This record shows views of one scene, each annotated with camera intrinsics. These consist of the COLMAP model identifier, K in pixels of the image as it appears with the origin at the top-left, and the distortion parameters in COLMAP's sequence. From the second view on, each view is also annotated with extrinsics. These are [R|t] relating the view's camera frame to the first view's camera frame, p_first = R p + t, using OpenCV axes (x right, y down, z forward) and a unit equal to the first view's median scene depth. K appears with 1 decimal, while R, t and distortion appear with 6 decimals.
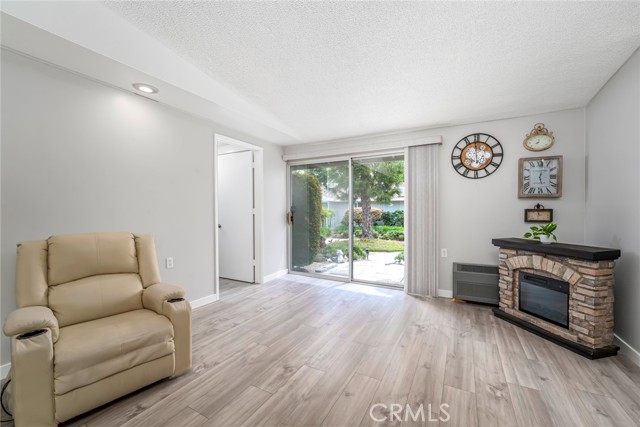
lens RADIAL K [[261.7, 0, 319.0], [0, 261.7, 214.8], [0, 0, 1]] dist [-0.007098, 0.000448]
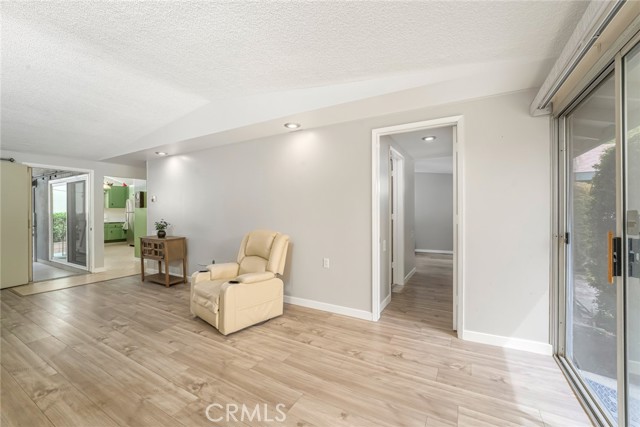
lens RADIAL K [[261.7, 0, 320.1], [0, 261.7, 210.0], [0, 0, 1]] dist [-0.007098, 0.000448]
pose [[-0.020442, -0.003110, -0.999786, 0.639181], [-0.009950, 0.999946, -0.002907, -0.049547], [0.999742, 0.009888, -0.020472, 1.110343]]
